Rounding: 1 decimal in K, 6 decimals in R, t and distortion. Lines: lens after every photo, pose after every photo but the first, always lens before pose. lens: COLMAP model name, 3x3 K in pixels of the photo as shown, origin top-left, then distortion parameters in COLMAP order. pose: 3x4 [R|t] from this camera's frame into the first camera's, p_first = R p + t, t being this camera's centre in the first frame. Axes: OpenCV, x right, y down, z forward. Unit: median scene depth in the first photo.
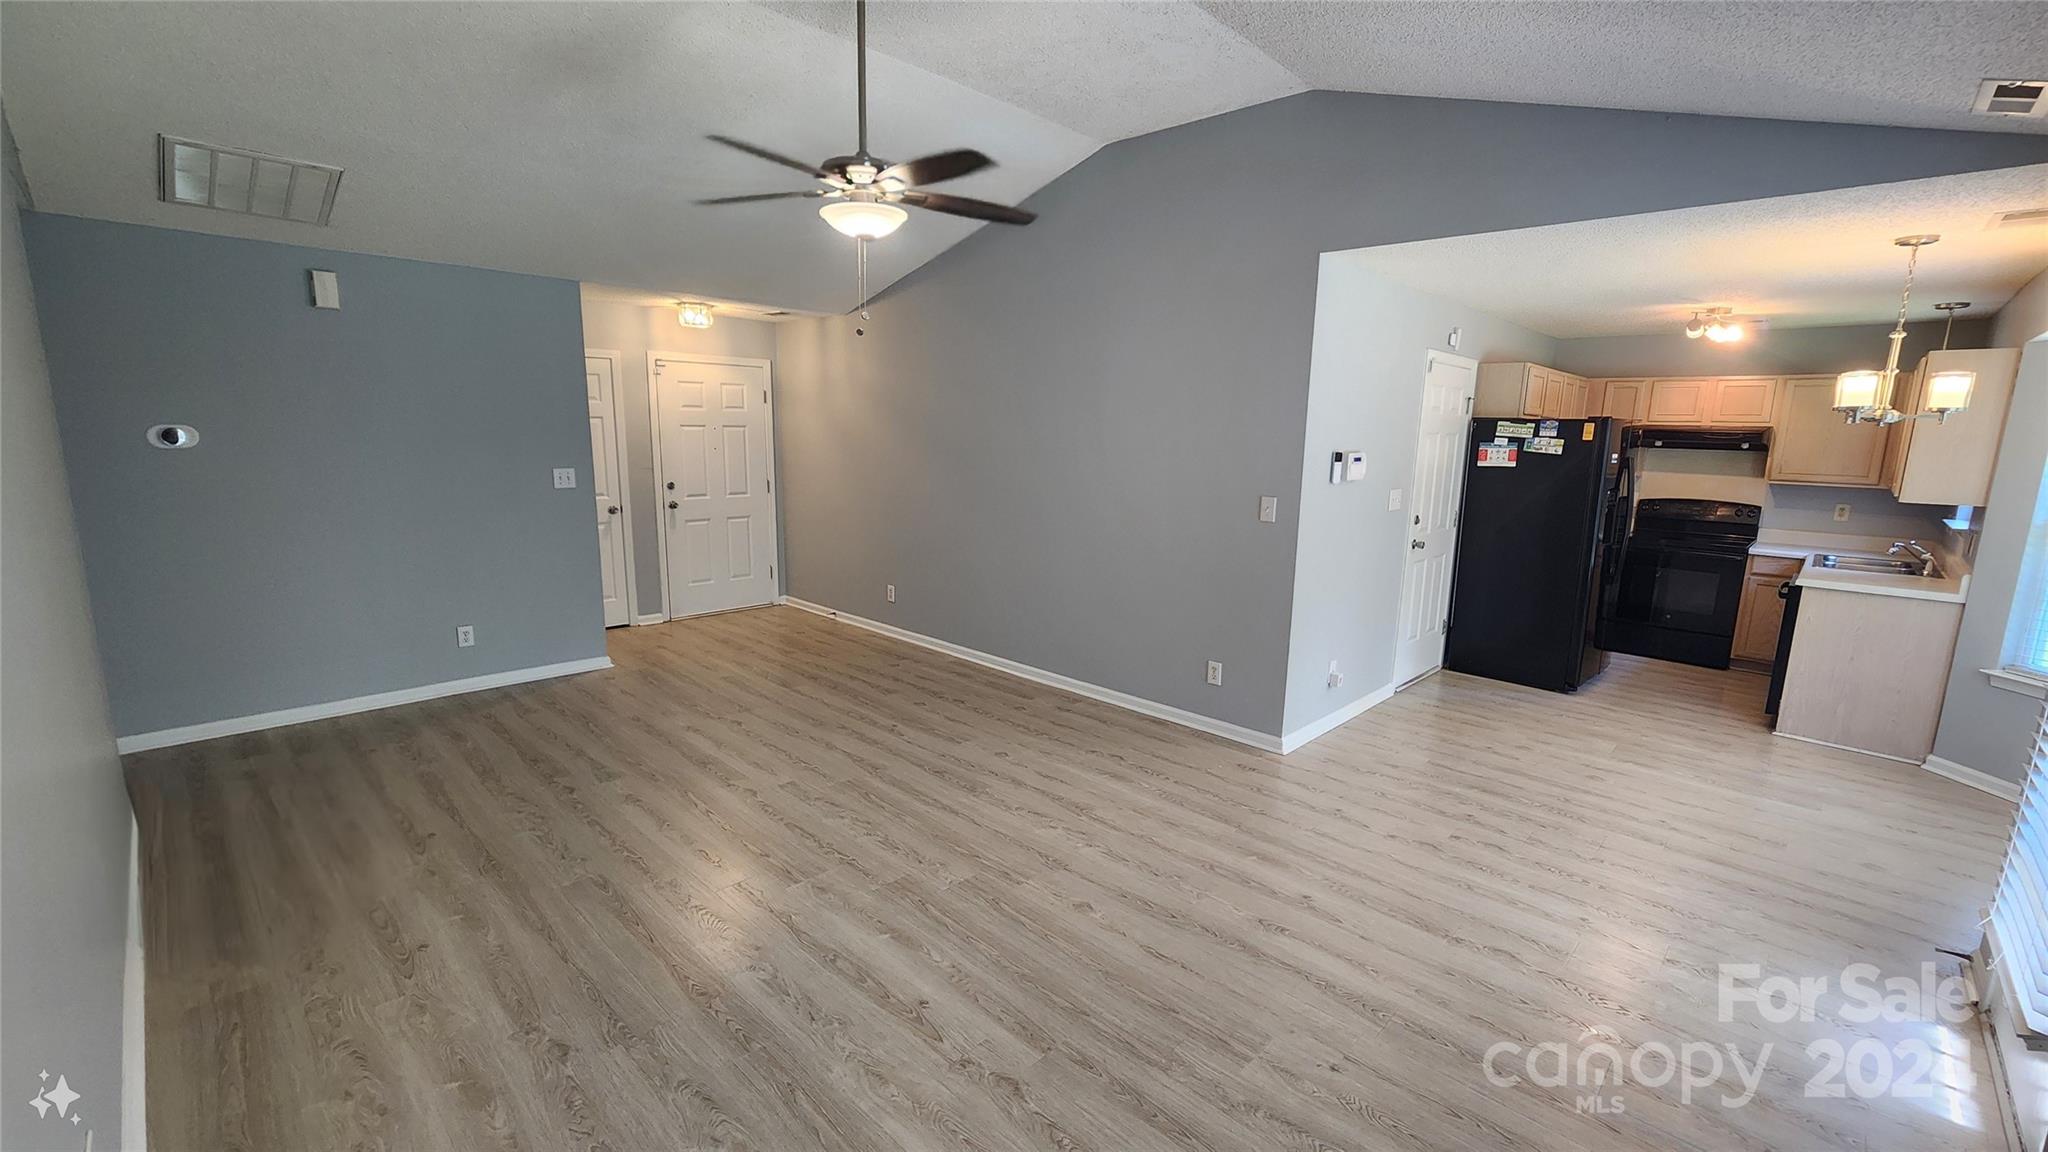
lens RADIAL K [[845.6, 0, 1030.1], [0, 845.6, 576.9], [0, 0, 1]] dist [0.001040, 0.001304]
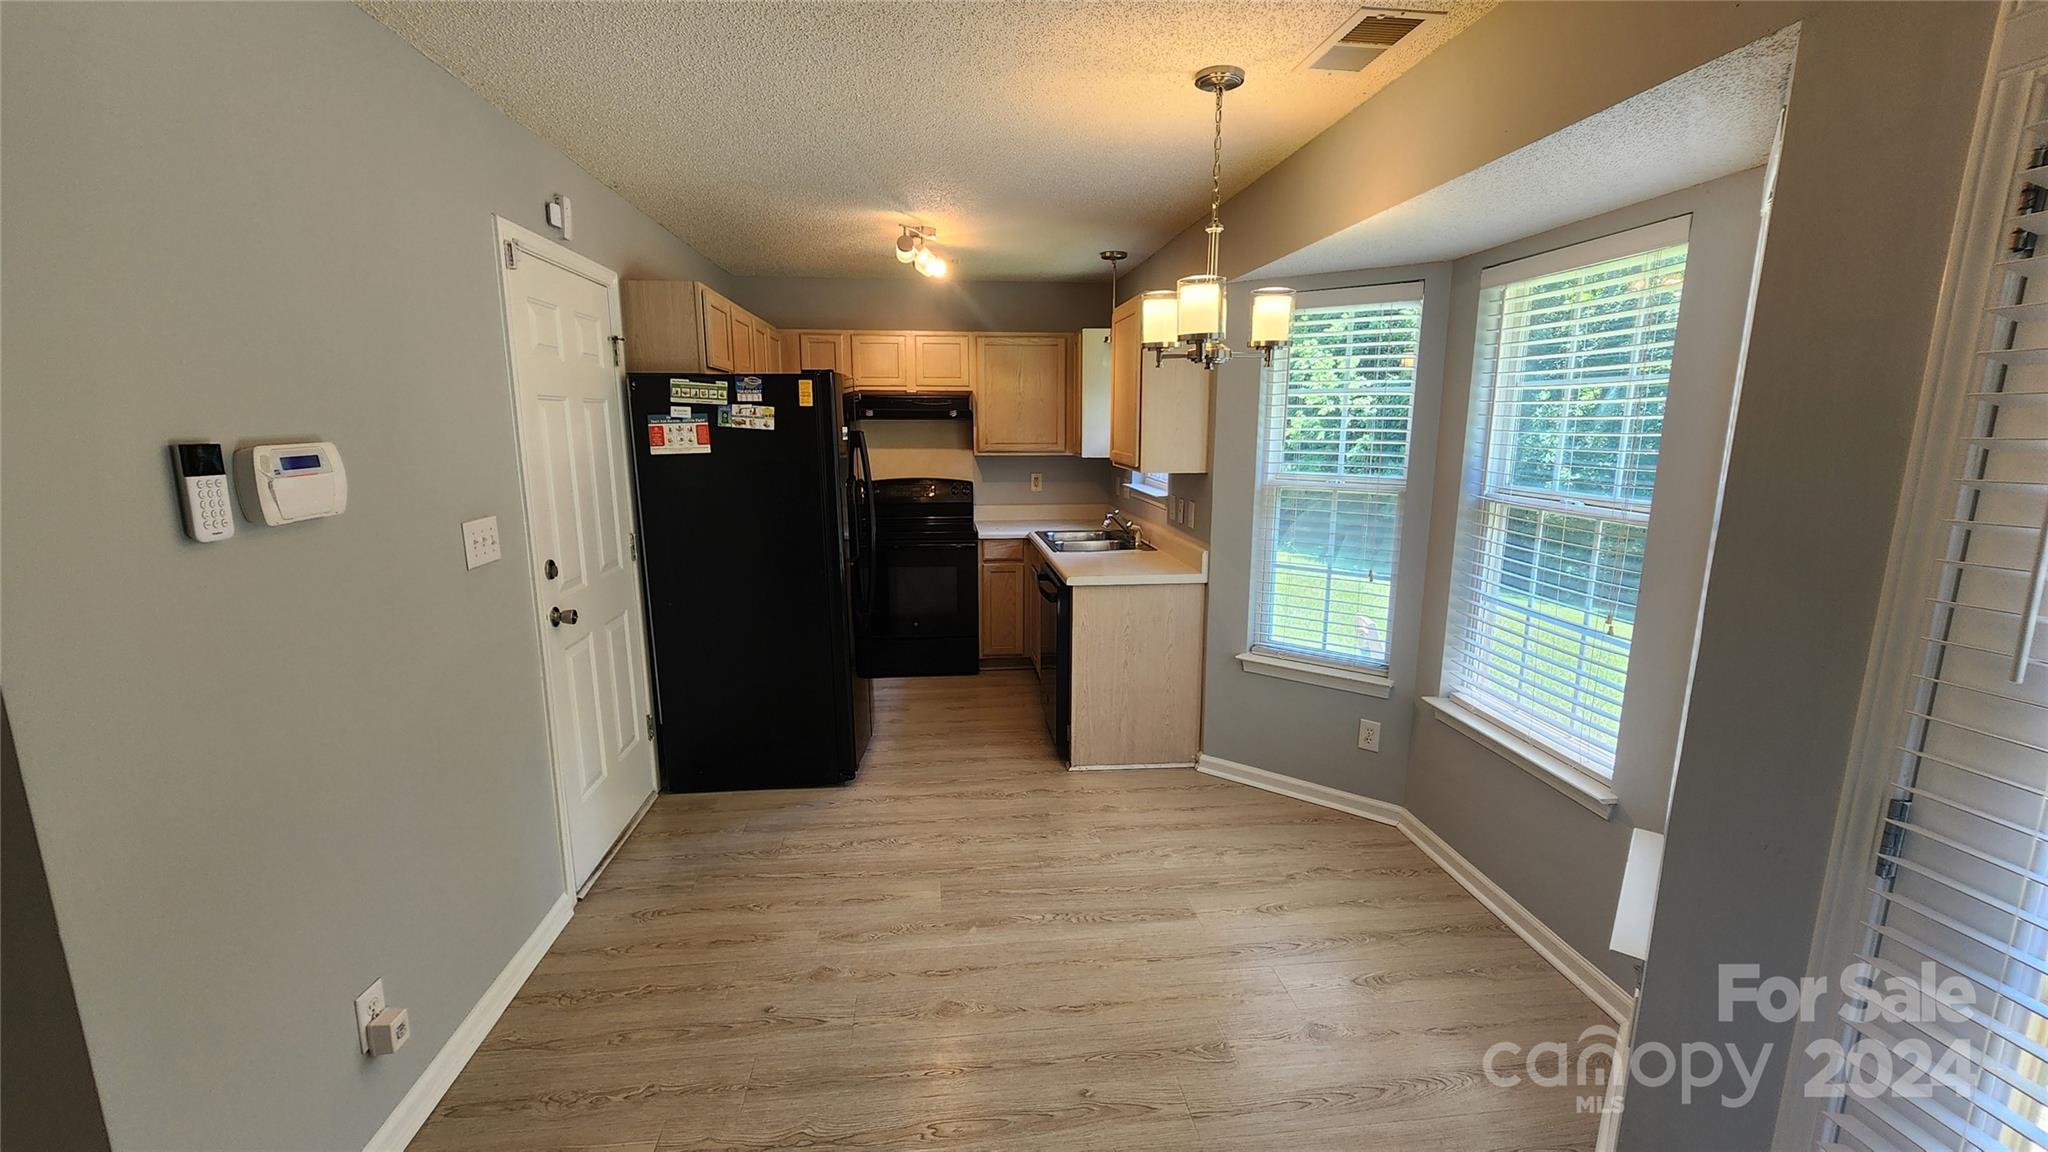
lens RADIAL K [[845.6, 0, 1030.1], [0, 845.6, 576.9], [0, 0, 1]] dist [0.001040, 0.001304]
pose [[0.636800, -0.164916, 0.753185, 0.254817], [0.150620, 0.984645, 0.088251, -0.063776], [-0.756174, 0.057246, 0.651862, 0.449059]]
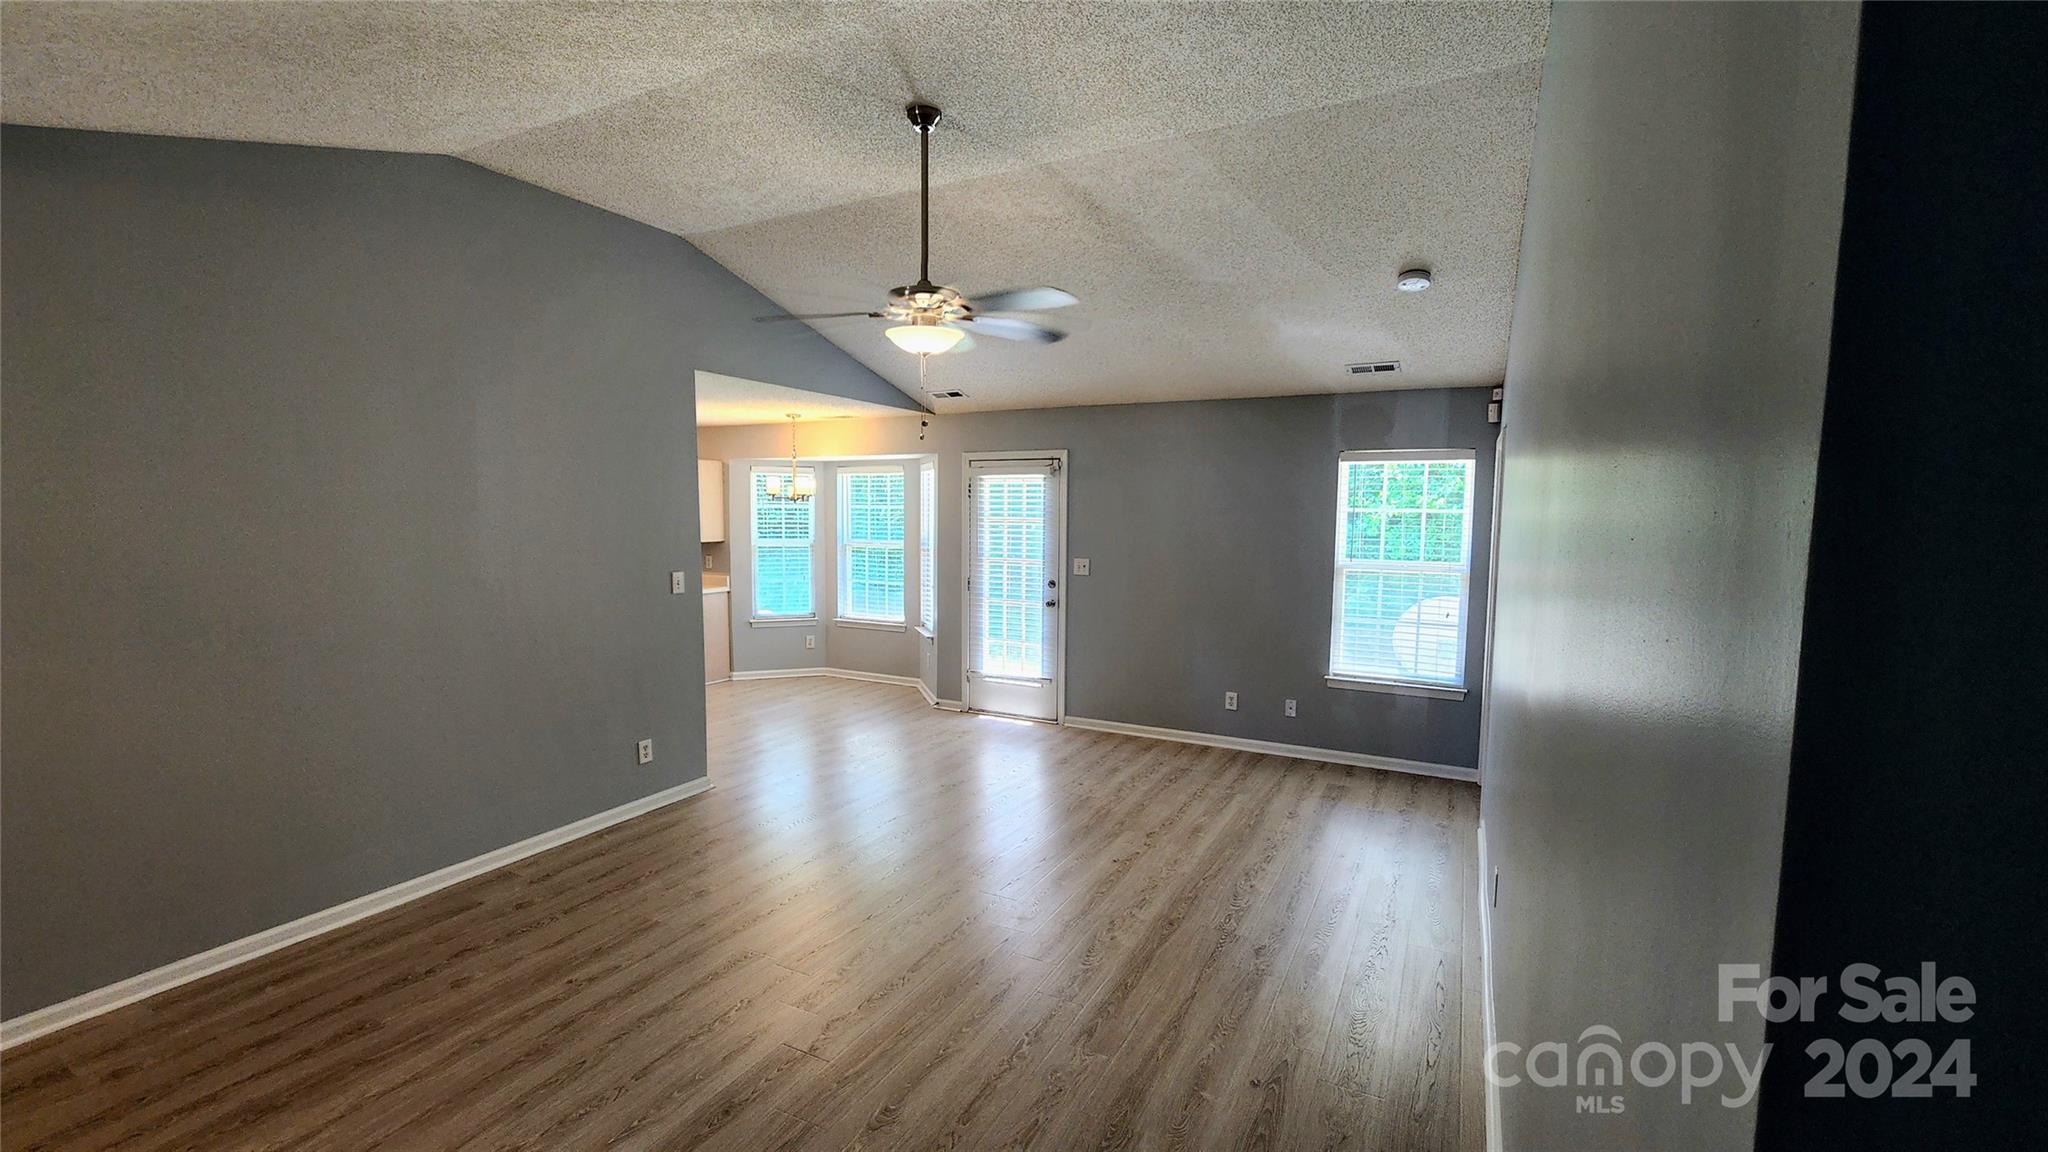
lens RADIAL K [[845.6, 0, 1030.1], [0, 845.6, 576.9], [0, 0, 1]] dist [0.001040, 0.001304]
pose [[-0.283759, -0.100236, 0.953642, -0.731231], [0.157655, 0.976111, 0.149508, -0.143649], [-0.945847, 0.192771, -0.261178, 0.675901]]
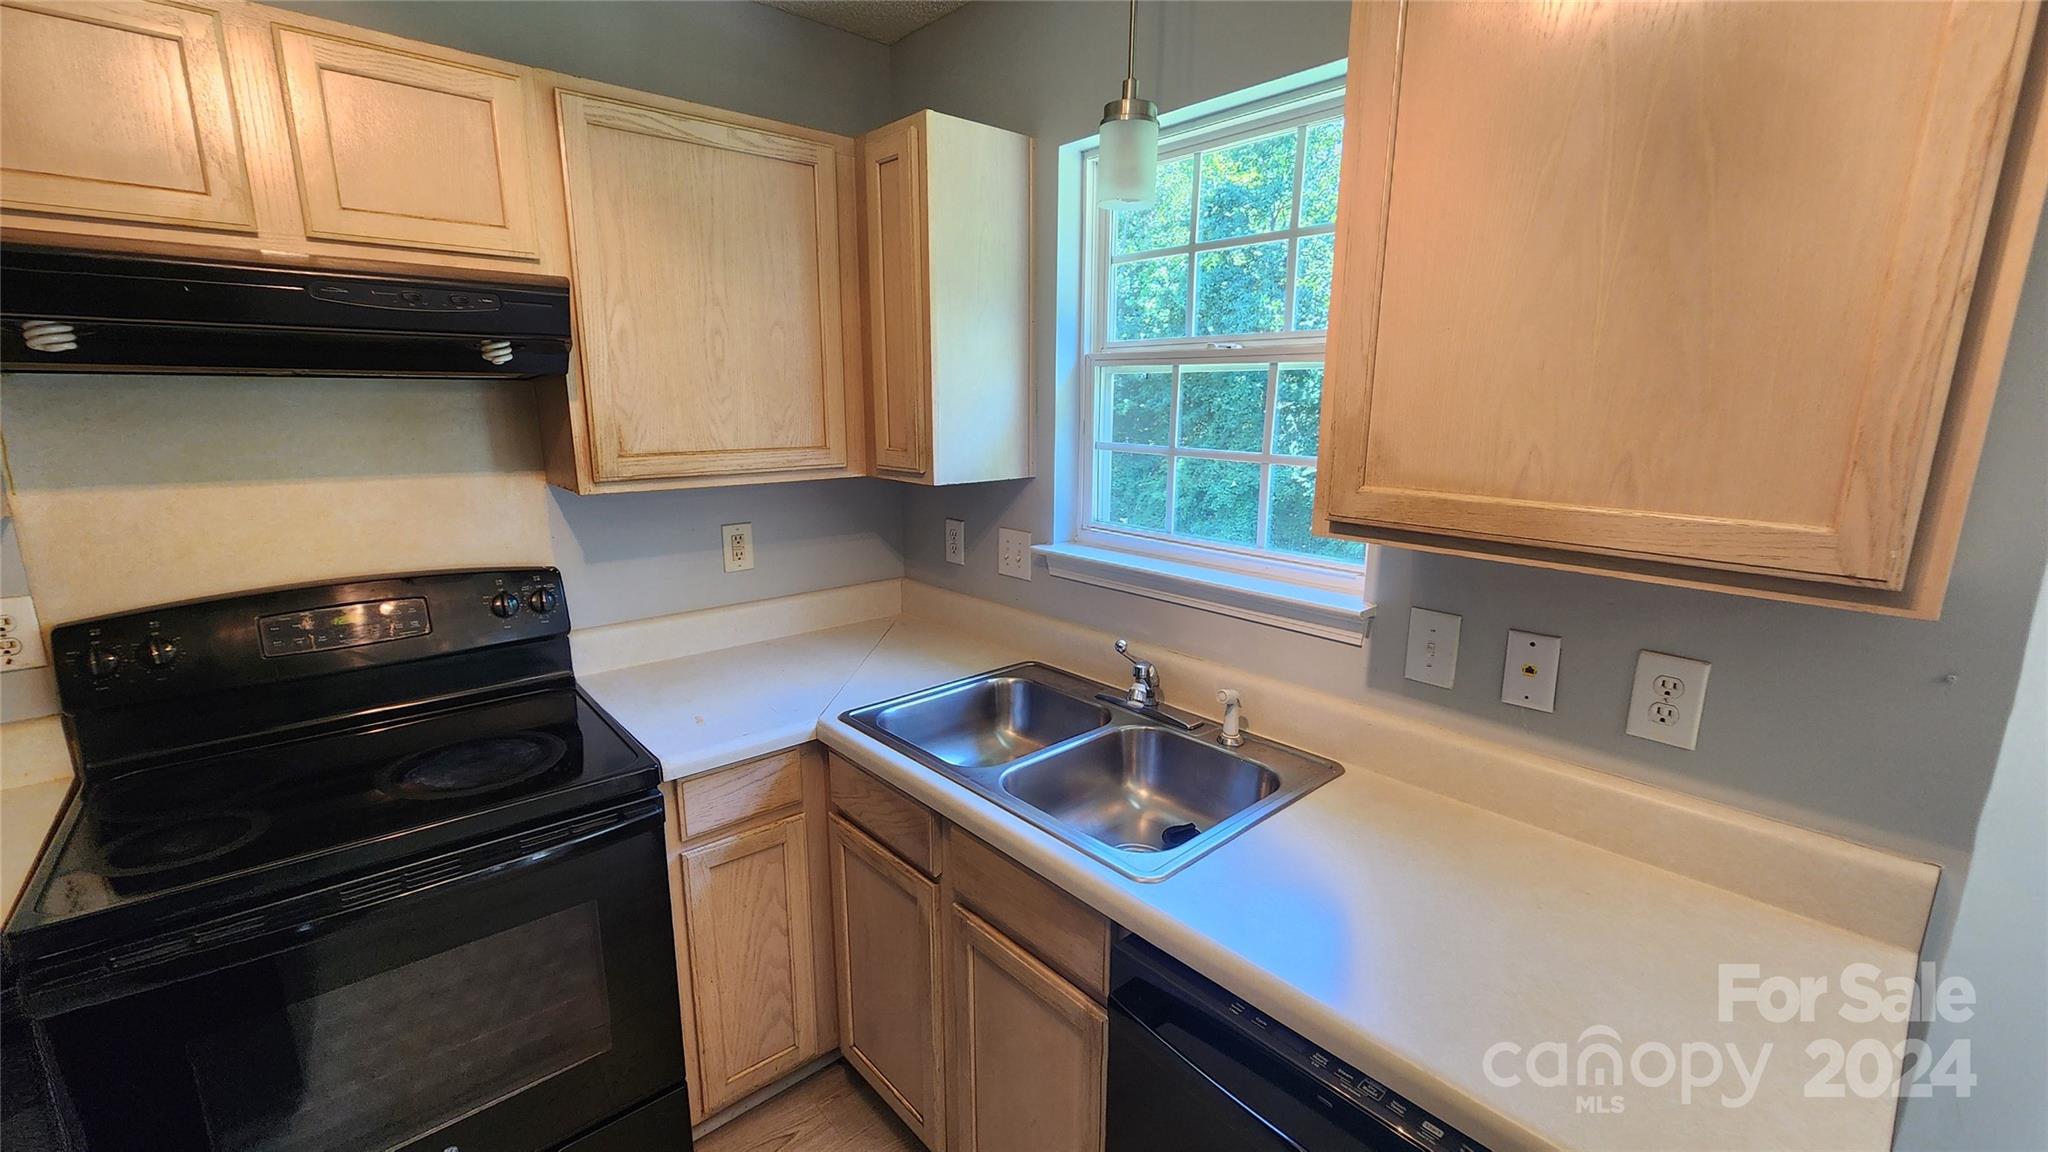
lens RADIAL K [[845.6, 0, 1030.1], [0, 845.6, 576.9], [0, 0, 1]] dist [0.001040, 0.001304]
pose [[0.074219, -0.230016, 0.970353, 0.696671], [0.174097, 0.961082, 0.214503, -0.135973], [-0.981928, 0.153015, 0.111375, 0.953399]]
